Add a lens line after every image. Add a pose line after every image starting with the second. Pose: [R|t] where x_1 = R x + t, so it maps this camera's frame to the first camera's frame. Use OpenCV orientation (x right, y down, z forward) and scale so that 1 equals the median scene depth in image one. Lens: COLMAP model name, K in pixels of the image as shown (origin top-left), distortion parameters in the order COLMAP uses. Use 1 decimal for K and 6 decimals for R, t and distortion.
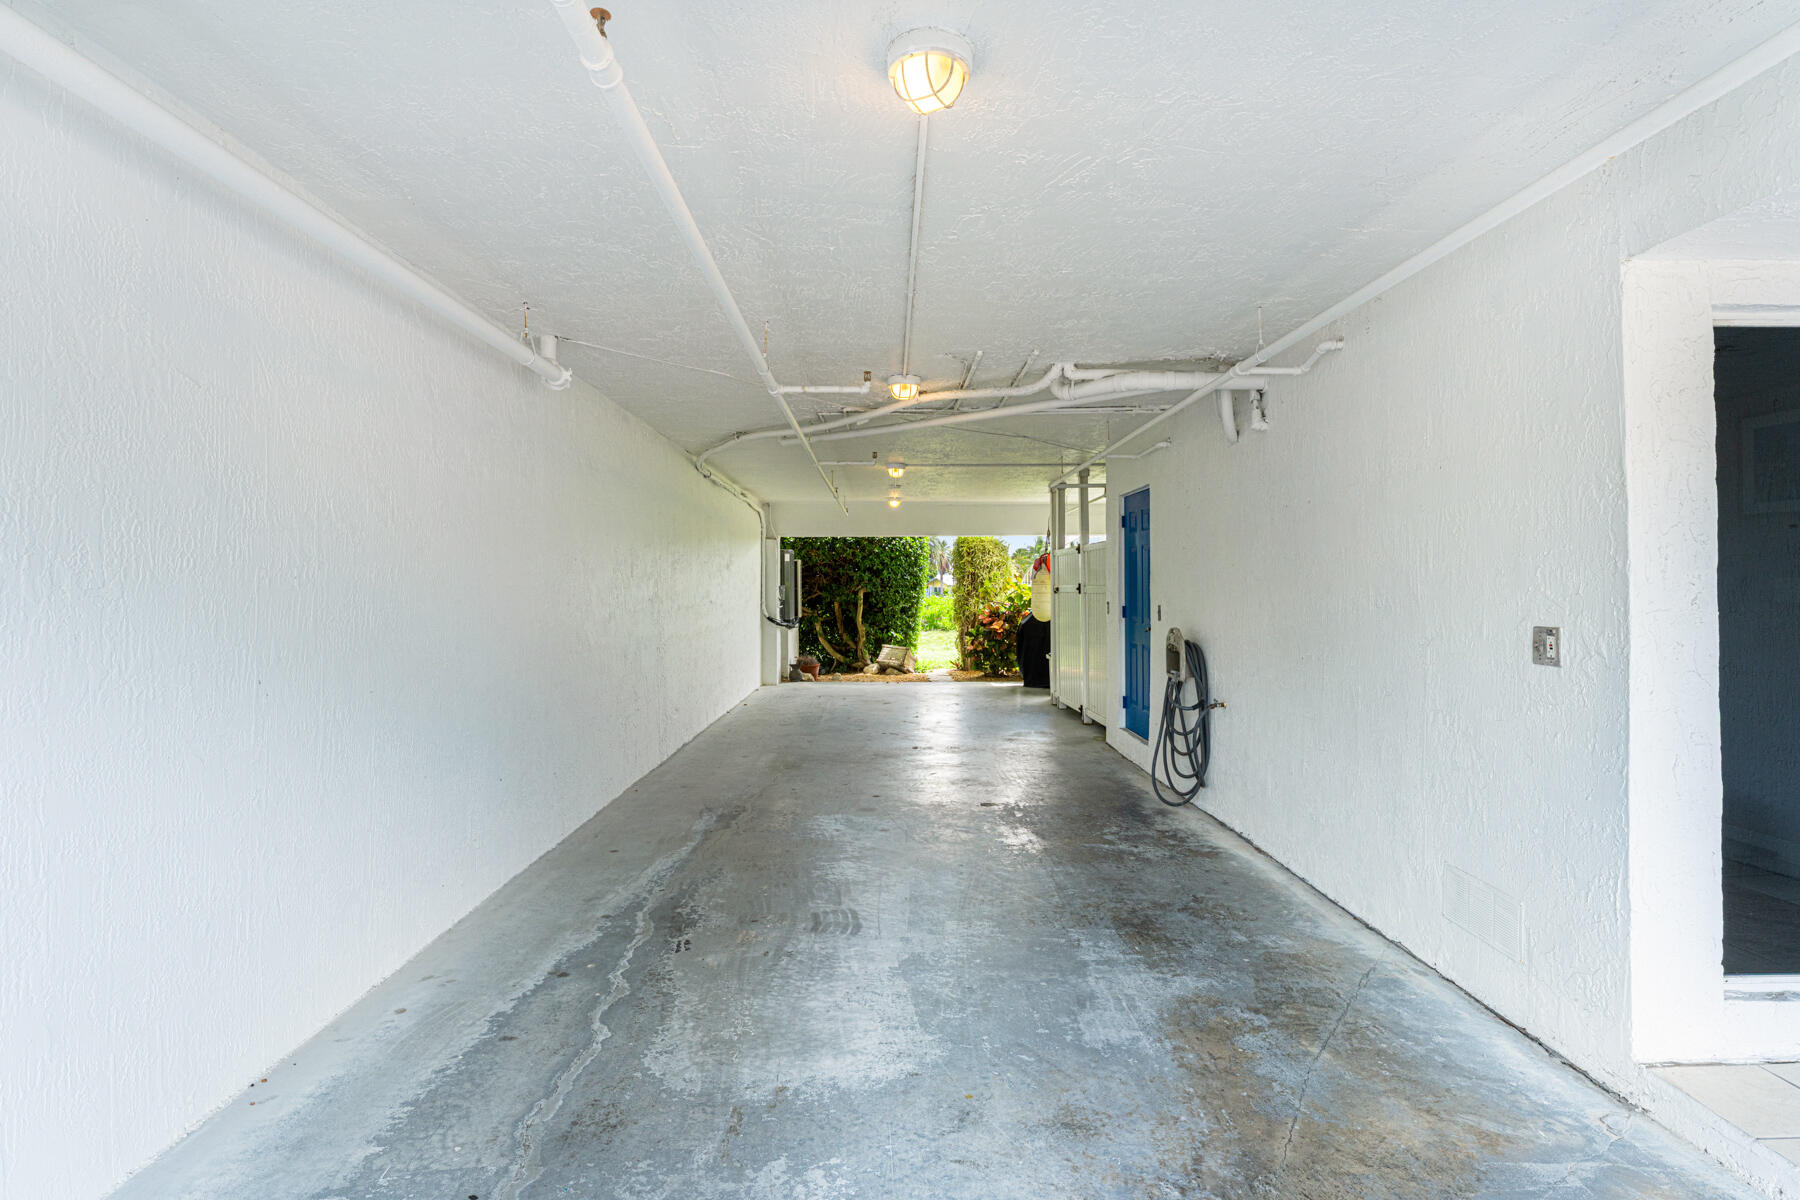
lens RADIAL K [[724.0, 0, 893.3], [0, 724.0, 599.7], [0, 0, 1]] dist [0.000125, -0.000342]
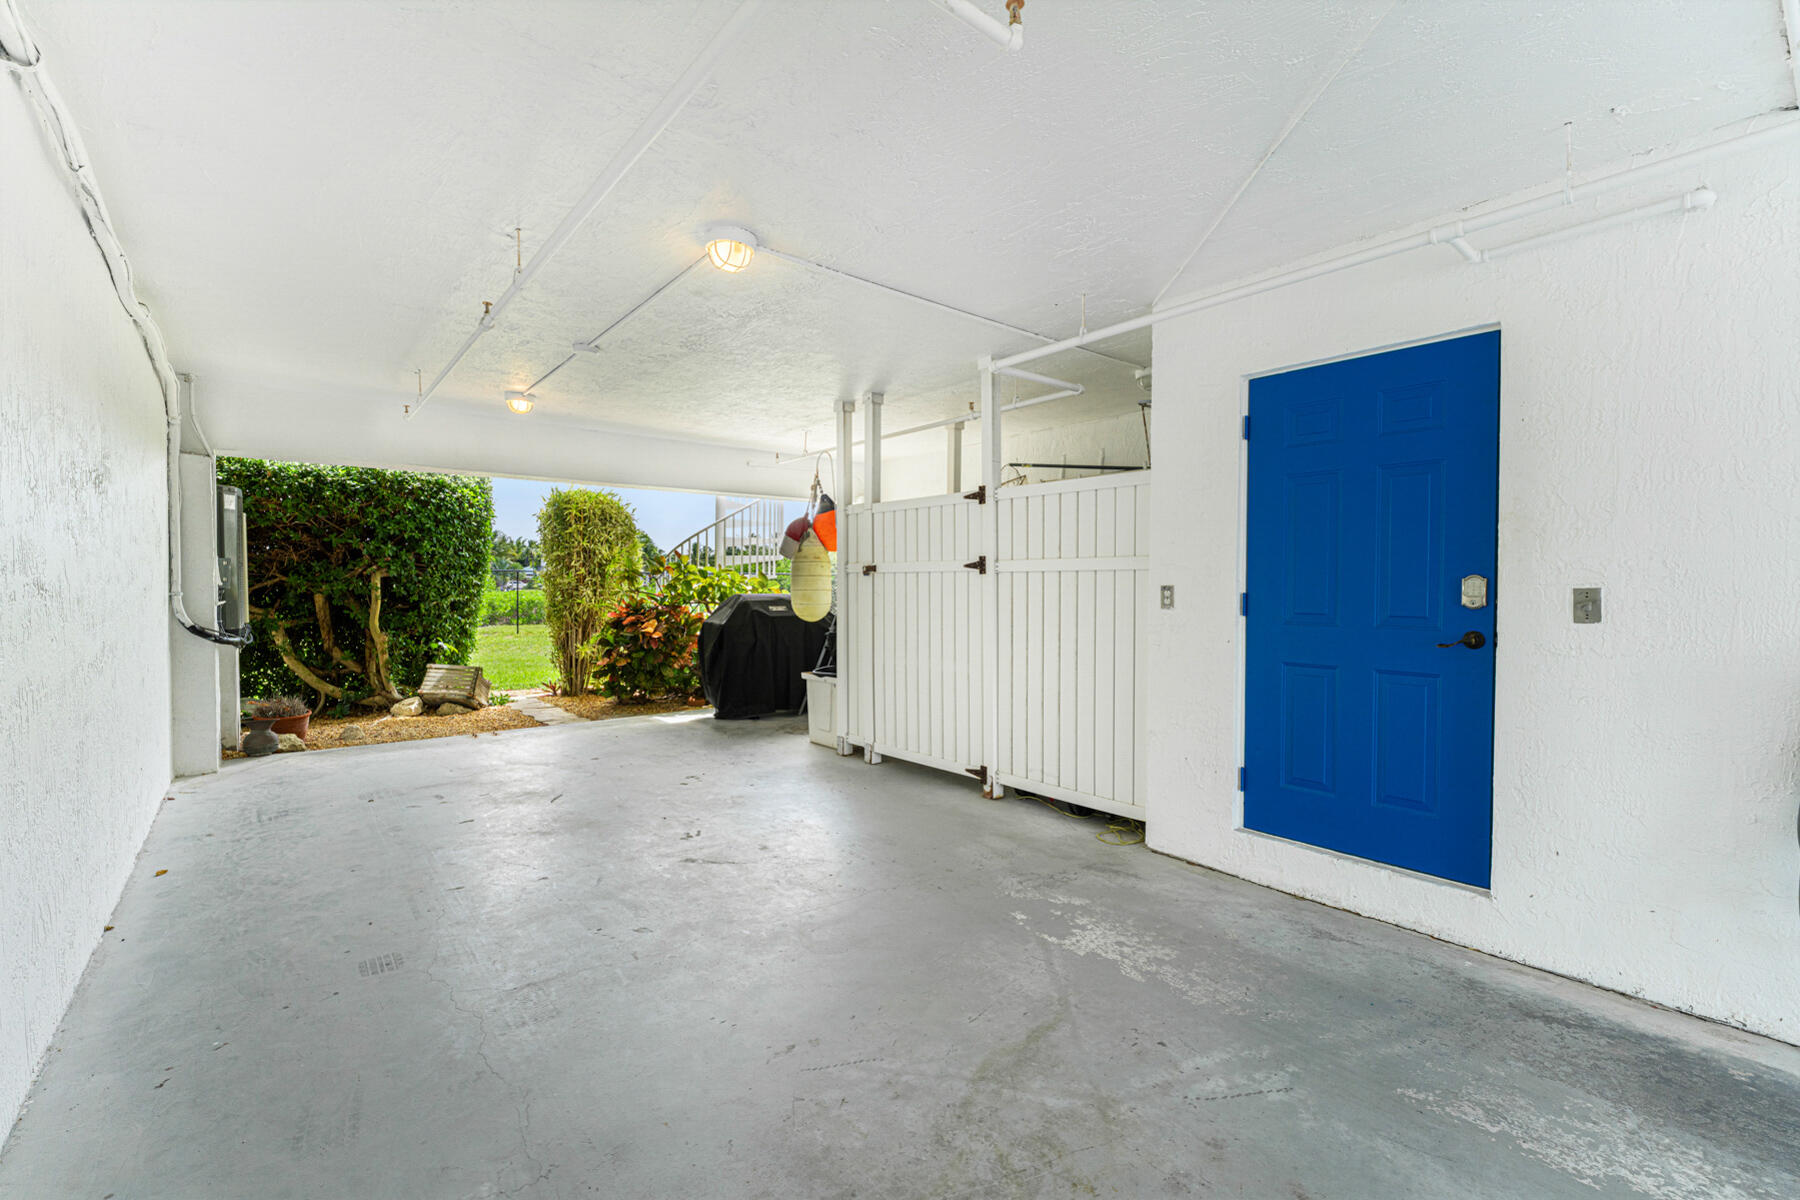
lens RADIAL K [[762.6, 0, 901.0], [0, 762.6, 597.0], [0, 0, 1]] dist [-0.002301, 0.000146]
pose [[0.804945, -0.007582, 0.593301, -0.070806], [0.003141, 0.999959, 0.008518, 0.002271], [-0.593341, -0.004993, 0.804936, 0.255886]]
